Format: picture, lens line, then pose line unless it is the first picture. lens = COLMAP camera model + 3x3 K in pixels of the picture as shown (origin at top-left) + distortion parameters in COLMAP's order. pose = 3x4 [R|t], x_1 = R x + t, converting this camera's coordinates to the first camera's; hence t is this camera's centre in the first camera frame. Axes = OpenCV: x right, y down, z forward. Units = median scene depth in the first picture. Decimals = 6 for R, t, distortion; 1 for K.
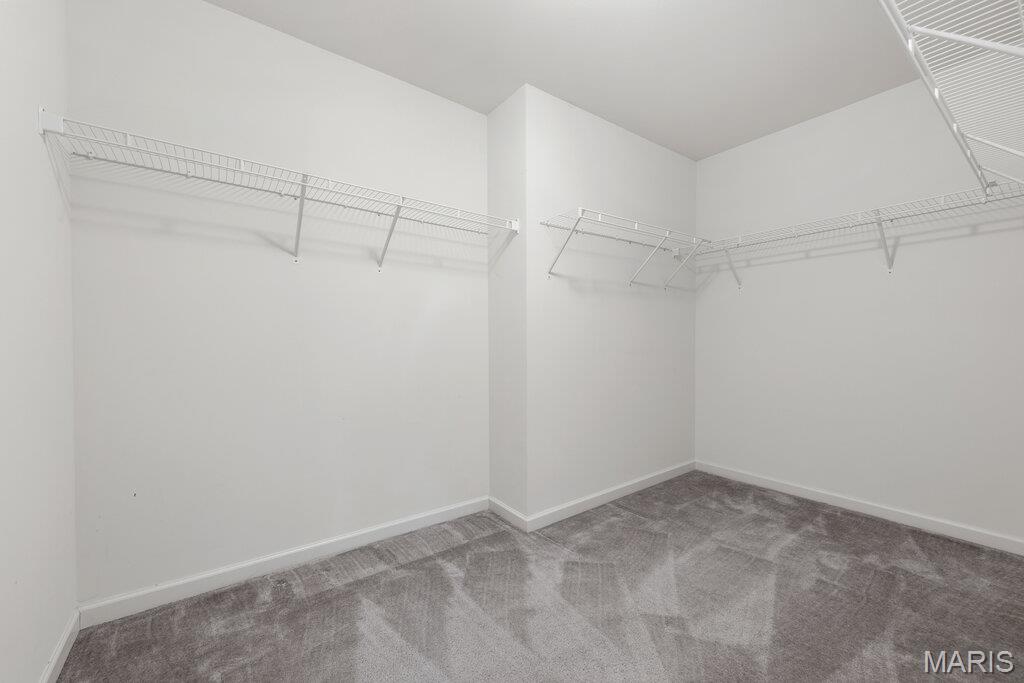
lens RADIAL K [[402.0, 0, 517.8], [0, 402.0, 346.4], [0, 0, 1]] dist [0.009207, -0.000739]
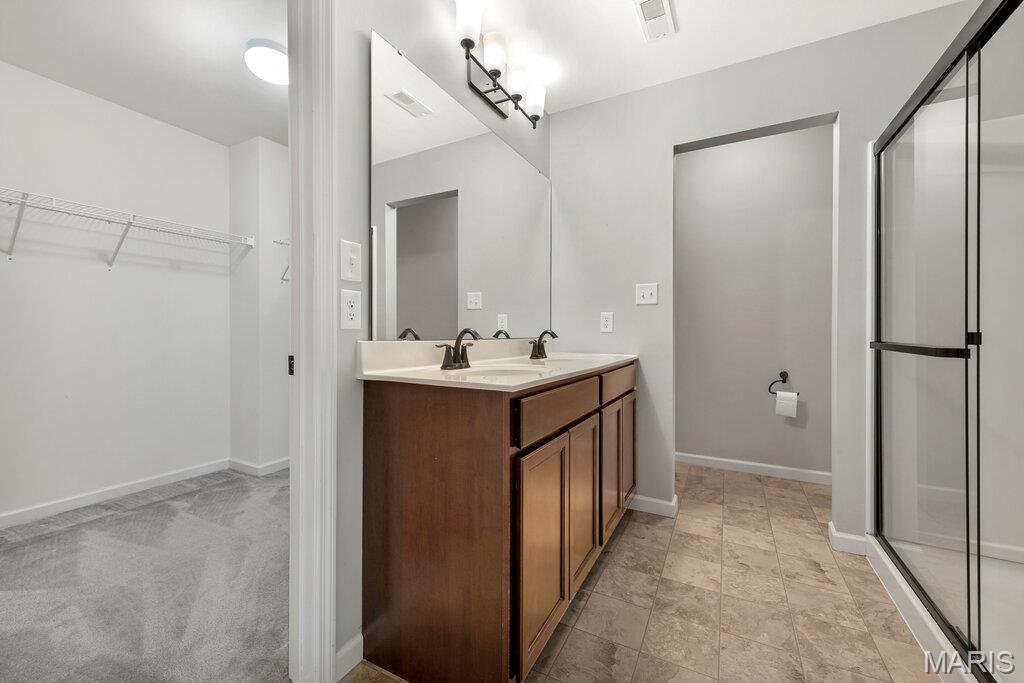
lens RADIAL K [[402.0, 0, 510.1], [0, 402.0, 333.1], [0, 0, 1]] dist [0.009207, -0.000739]
pose [[0.909740, 0.003608, 0.415162, 0.239748], [0.000525, 0.999951, -0.009840, 0.009237], [-0.415177, 0.009170, 0.909694, -0.585496]]
